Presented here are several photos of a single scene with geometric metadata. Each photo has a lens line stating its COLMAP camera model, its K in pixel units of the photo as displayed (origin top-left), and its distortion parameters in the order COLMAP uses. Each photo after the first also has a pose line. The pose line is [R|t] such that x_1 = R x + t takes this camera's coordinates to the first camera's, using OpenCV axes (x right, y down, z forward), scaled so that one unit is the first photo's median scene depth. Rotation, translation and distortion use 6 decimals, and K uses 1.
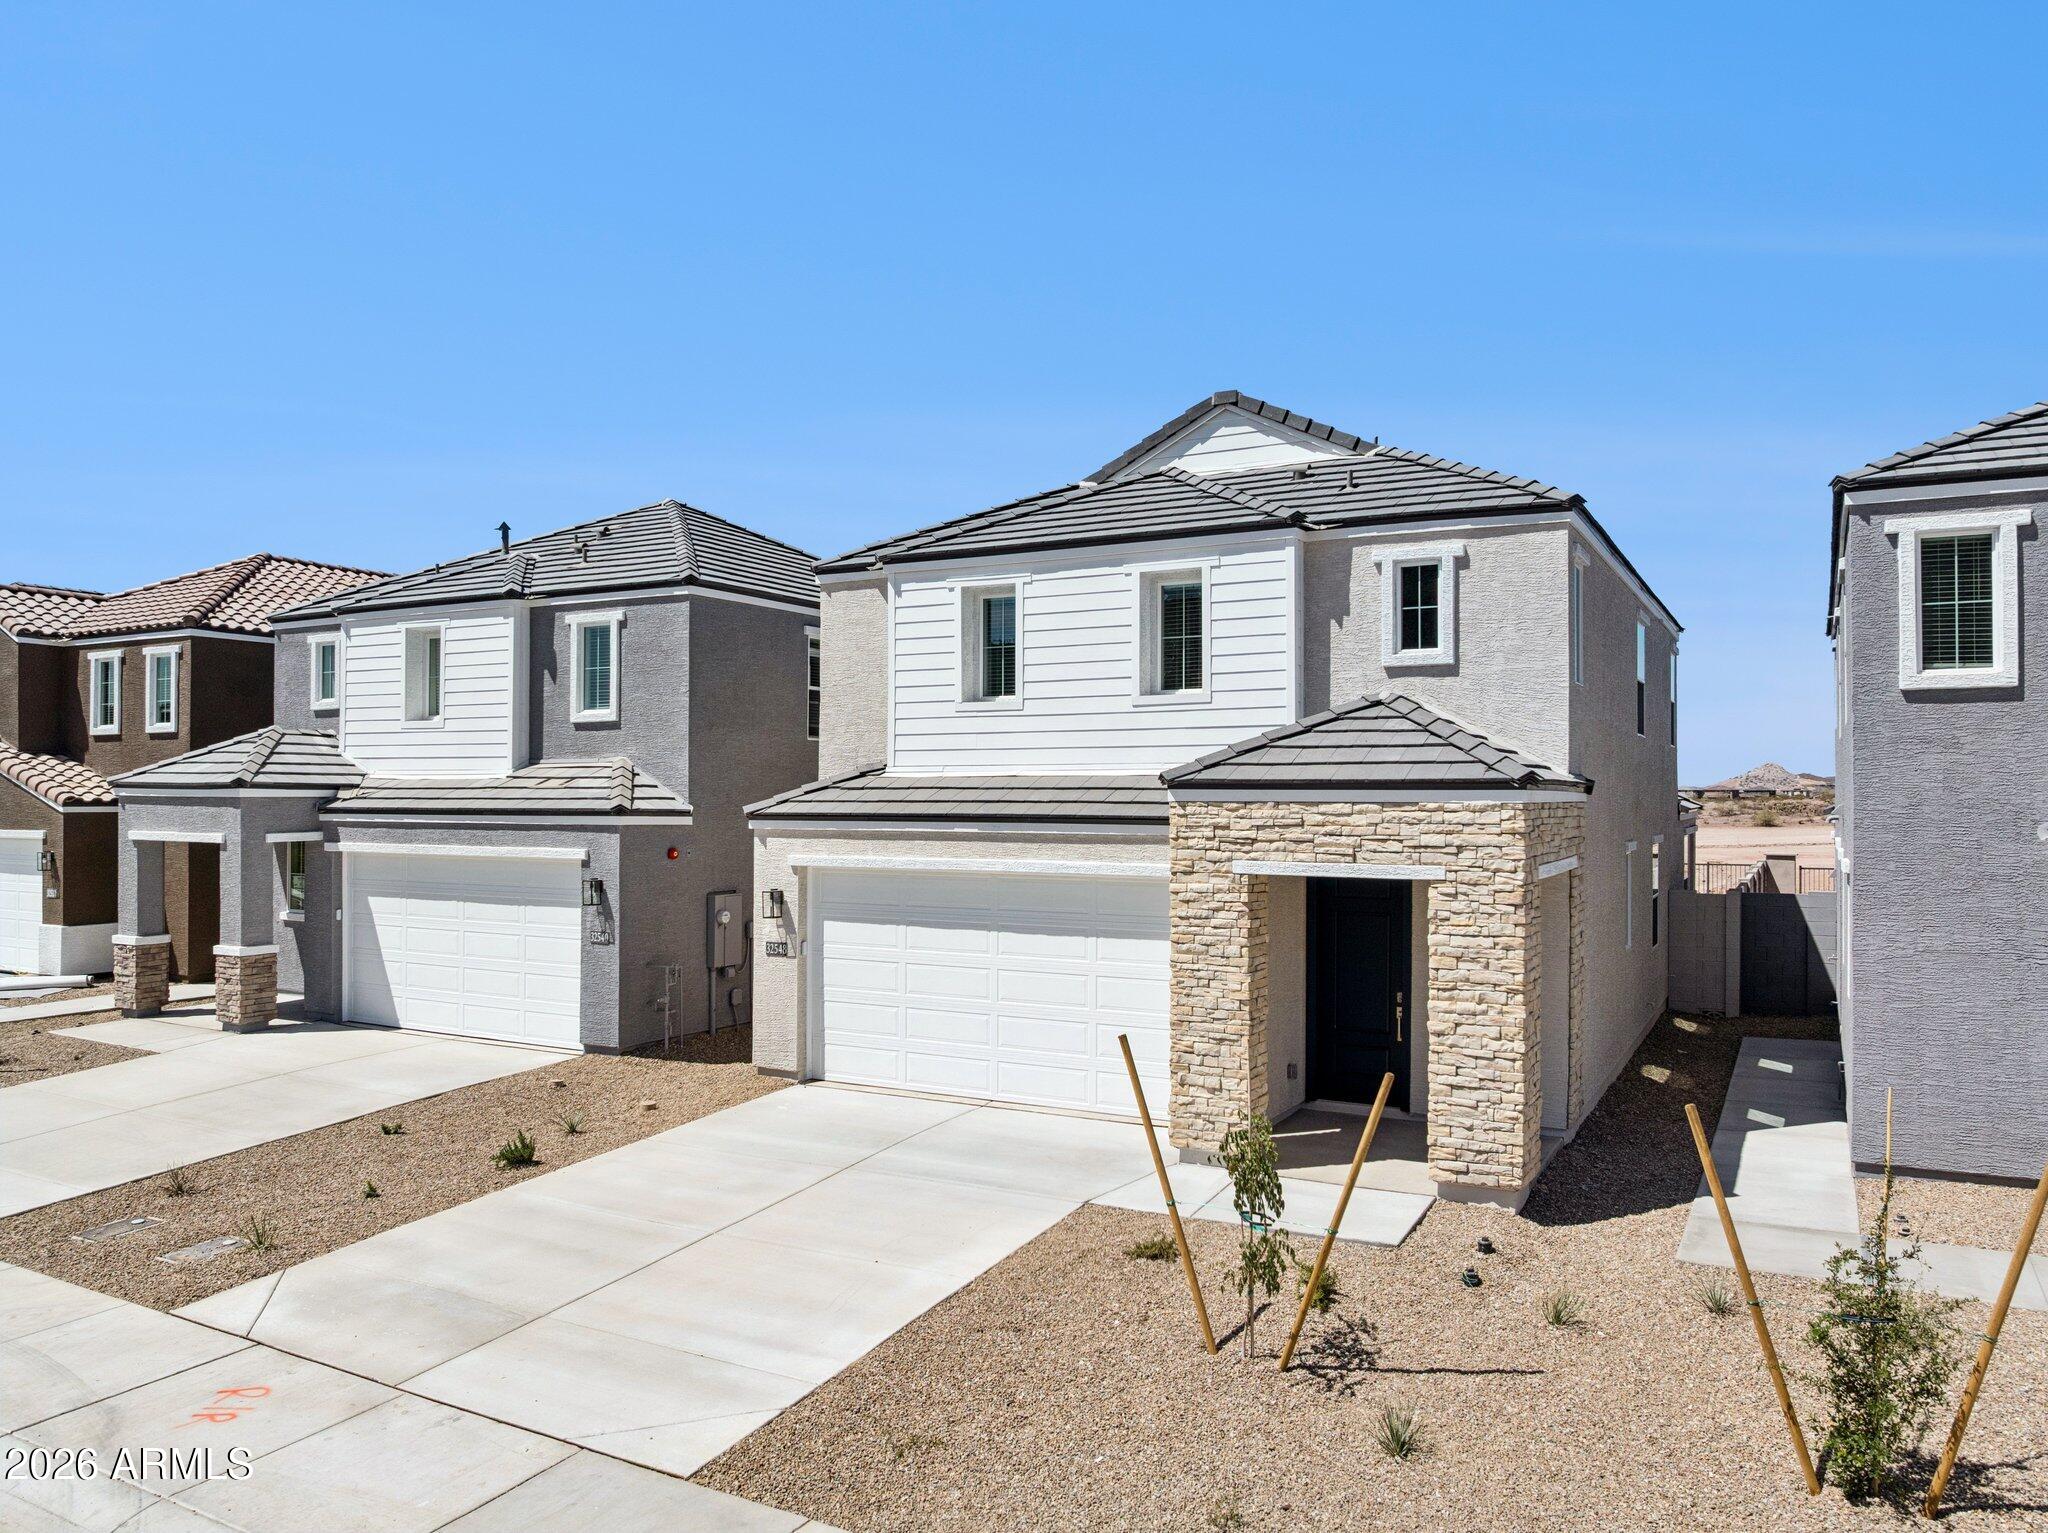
lens RADIAL K [[1434.5, 0, 1024.0], [0, 1434.5, 766.5], [0, 0, 1]] dist [-0.036646, -0.005696]
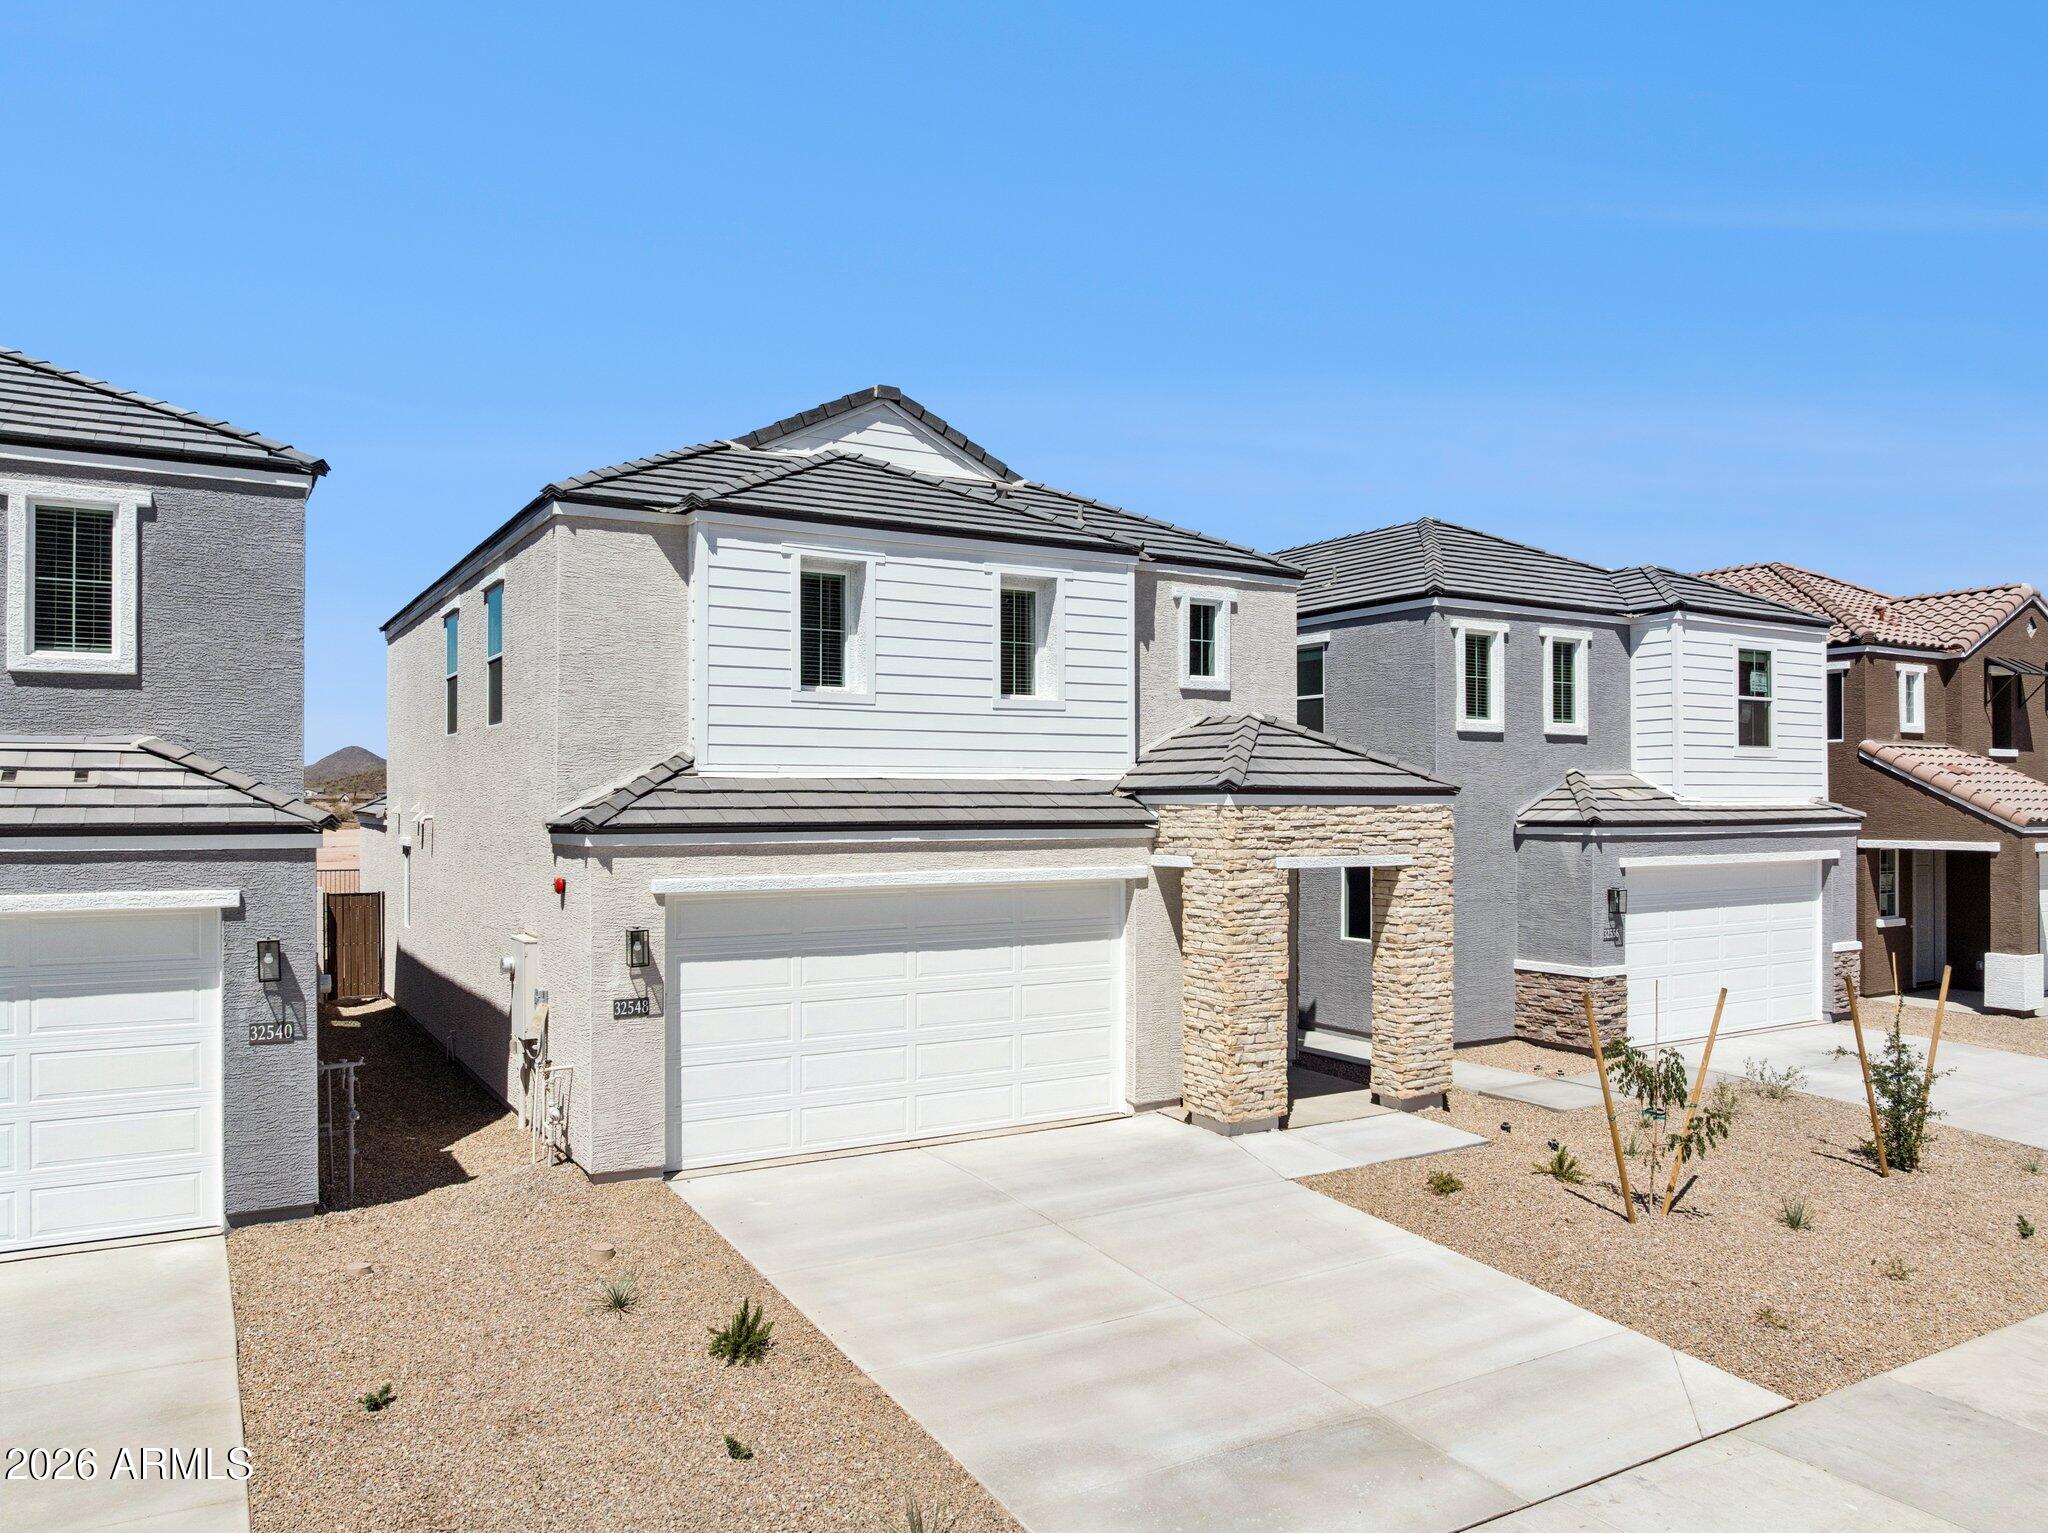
lens RADIAL K [[1465.6, 0, 1024.0], [0, 1465.6, 766.5], [0, 0, 1]] dist [-0.041236, -0.001066]
pose [[0.507218, 0.018880, 0.861611, -0.940924], [-0.017301, 0.999782, -0.011723, 0.010627], [-0.861644, -0.008961, 0.507433, 0.577509]]
